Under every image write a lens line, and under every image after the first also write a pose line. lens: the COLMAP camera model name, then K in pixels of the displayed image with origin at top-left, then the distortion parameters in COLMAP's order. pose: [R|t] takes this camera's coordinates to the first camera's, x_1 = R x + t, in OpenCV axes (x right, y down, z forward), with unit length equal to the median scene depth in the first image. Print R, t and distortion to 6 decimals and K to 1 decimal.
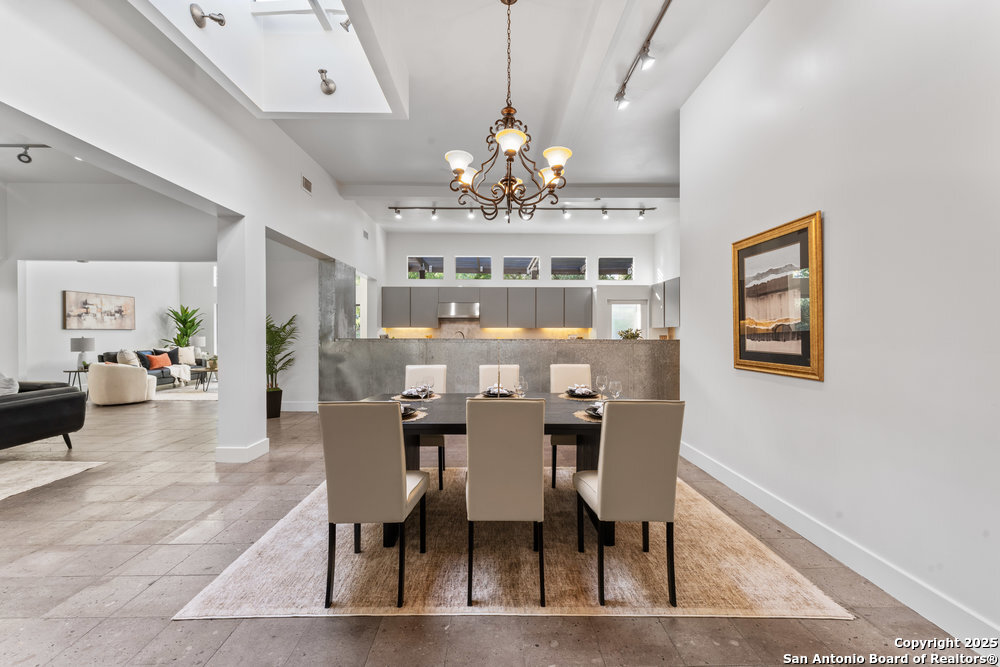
lens RADIAL K [[402.2, 0, 502.4], [0, 402.2, 334.6], [0, 0, 1]] dist [0.002541, 0.000162]
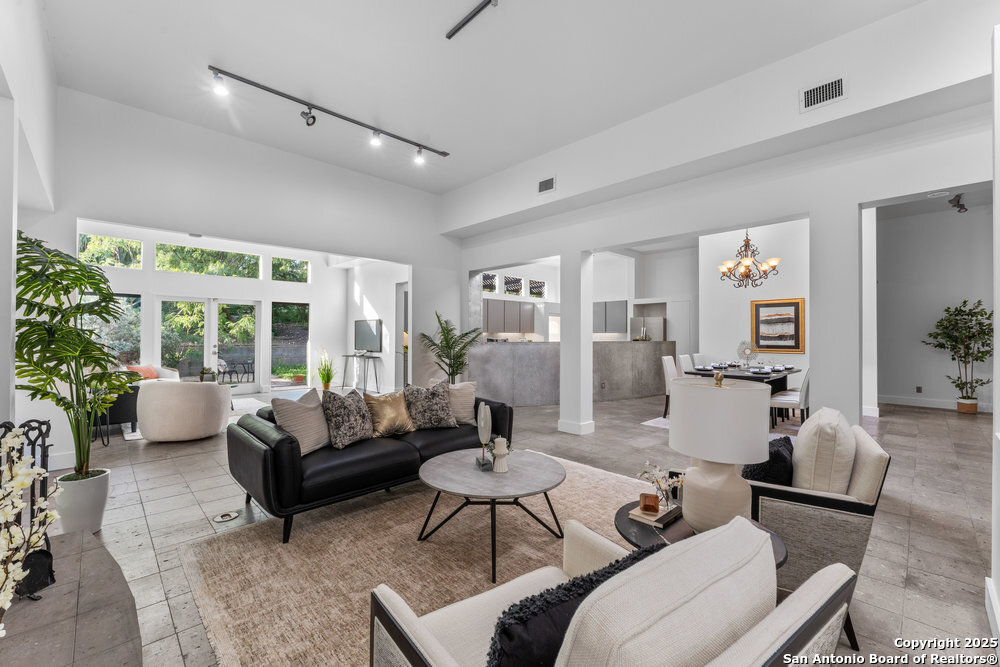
lens RADIAL K [[402.2, 0, 501.1], [0, 402.2, 334.6], [0, 0, 1]] dist [0.002541, 0.000162]
pose [[0.733265, 0.006023, 0.679916, -1.120627], [0.000845, 0.999952, -0.009770, 0.000134], [-0.679942, 0.007738, 0.733225, 0.123186]]
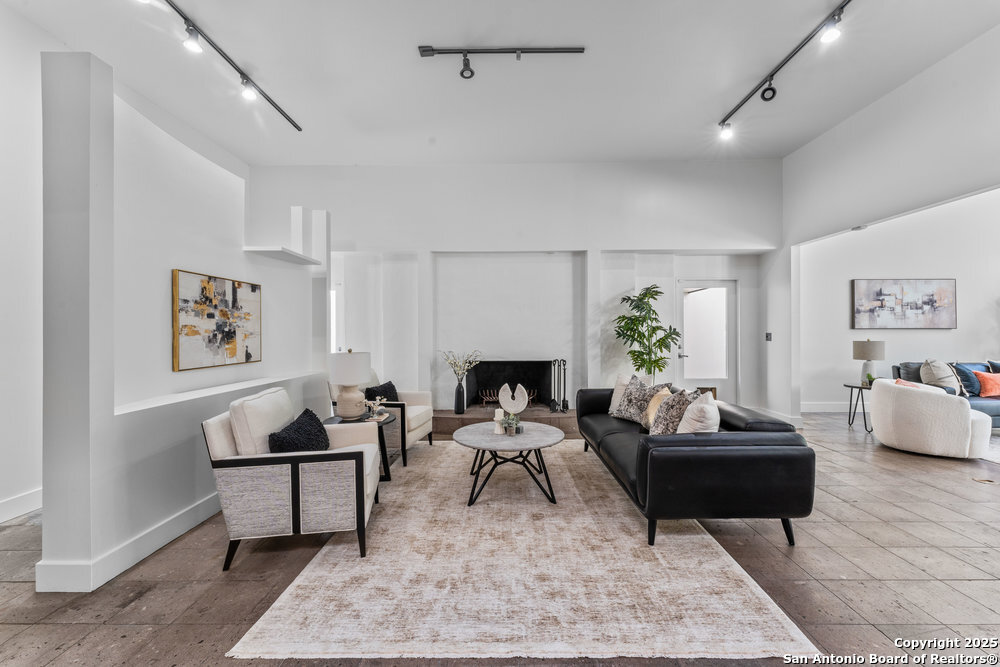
lens RADIAL K [[402.2, 0, 493.8], [0, 402.2, 330.6], [0, 0, 1]] dist [0.002541, 0.000162]
pose [[-0.041126, -0.003859, -0.999147, -0.341679], [-0.004696, 0.999982, -0.003669, -0.004826], [0.999143, 0.004542, -0.041144, 0.417321]]
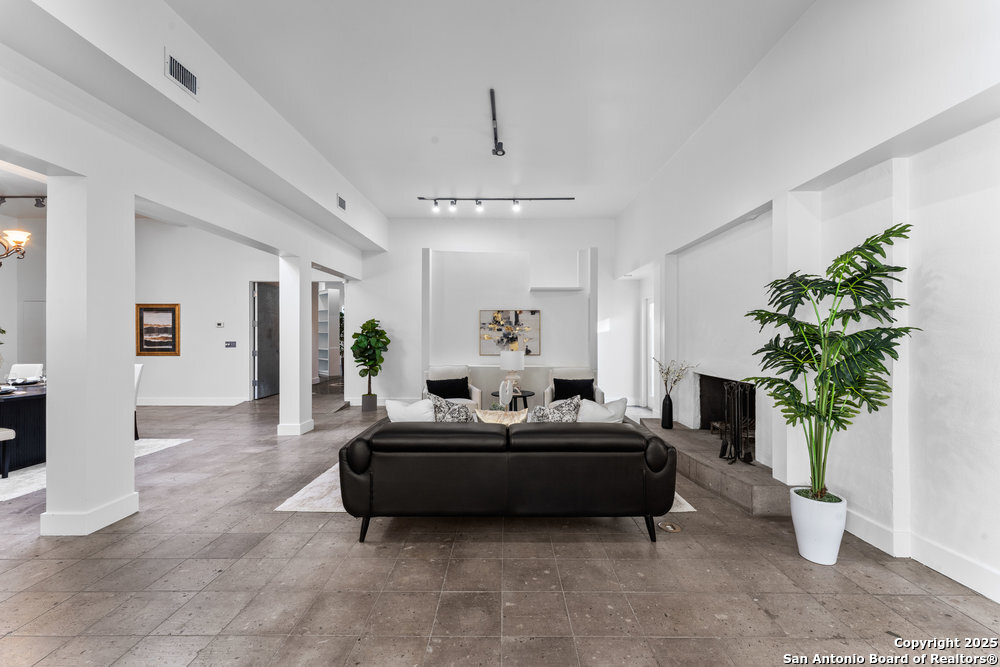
lens RADIAL K [[402.2, 0, 506.2], [0, 402.2, 335.0], [0, 0, 1]] dist [0.002541, 0.000162]
pose [[-0.999643, -0.000157, 0.026702, -0.893458], [-0.000044, 0.999991, 0.004248, -0.015262], [-0.026703, 0.004245, -0.999634, 1.083891]]
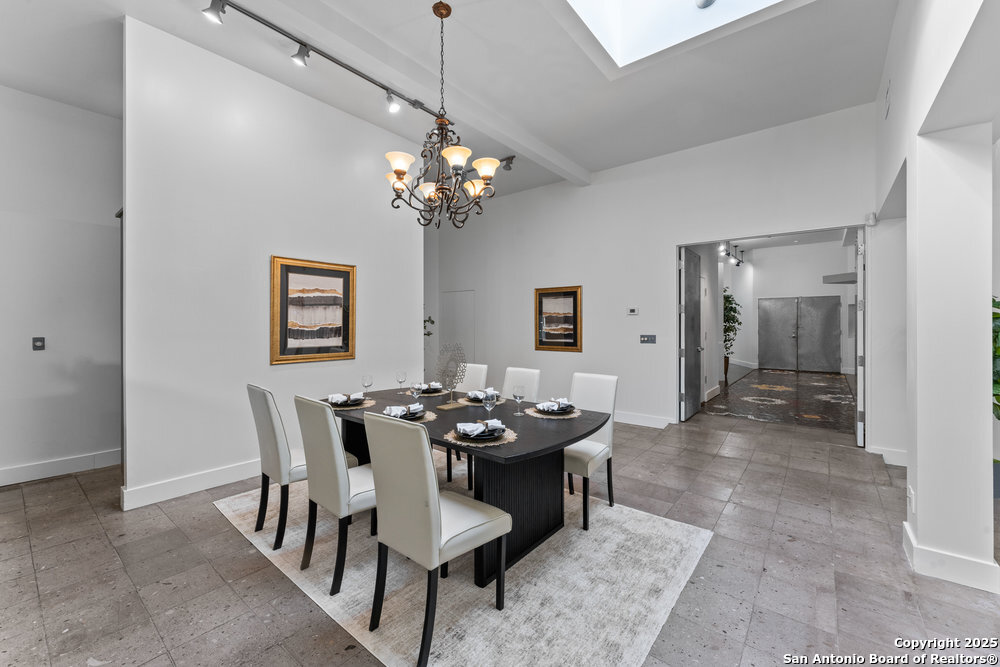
lens RADIAL K [[402.2, 0, 498.2], [0, 402.2, 325.5], [0, 0, 1]] dist [0.002541, 0.000162]
pose [[-0.760764, -0.000159, 0.649029, -0.333127], [0.004190, 0.999978, 0.005155, -0.015810], [-0.649015, 0.006641, -0.760747, 0.740890]]
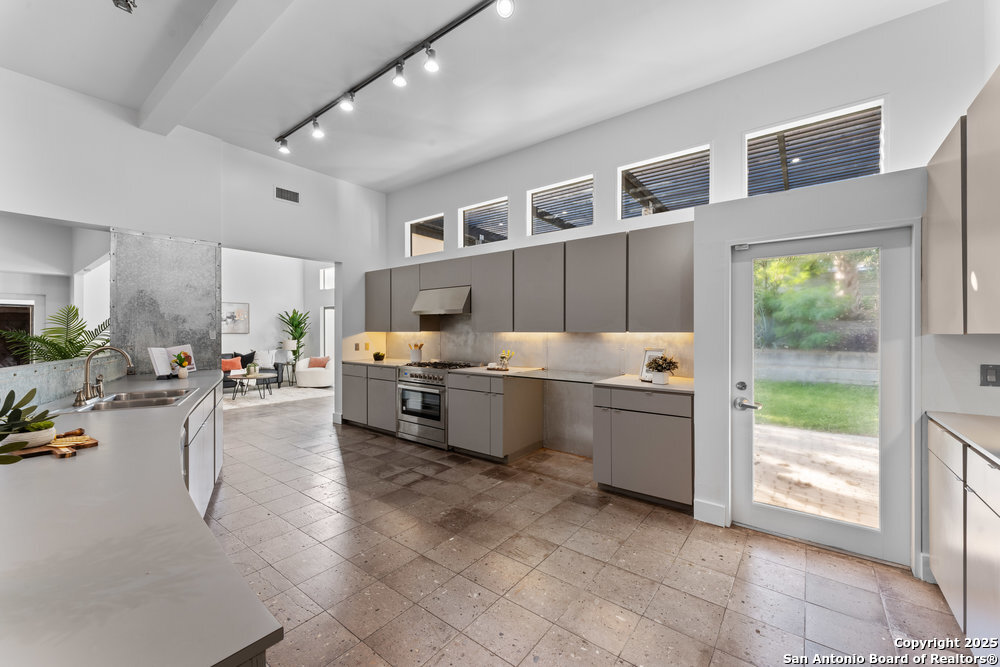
lens RADIAL K [[402.2, 0, 499.3], [0, 402.2, 330.2], [0, 0, 1]] dist [0.002541, 0.000162]
pose [[0.774446, -0.000995, -0.632639, 0.446589], [-0.004417, 0.999966, -0.006979, -0.023864], [0.632625, 0.008199, 0.774415, 0.869542]]
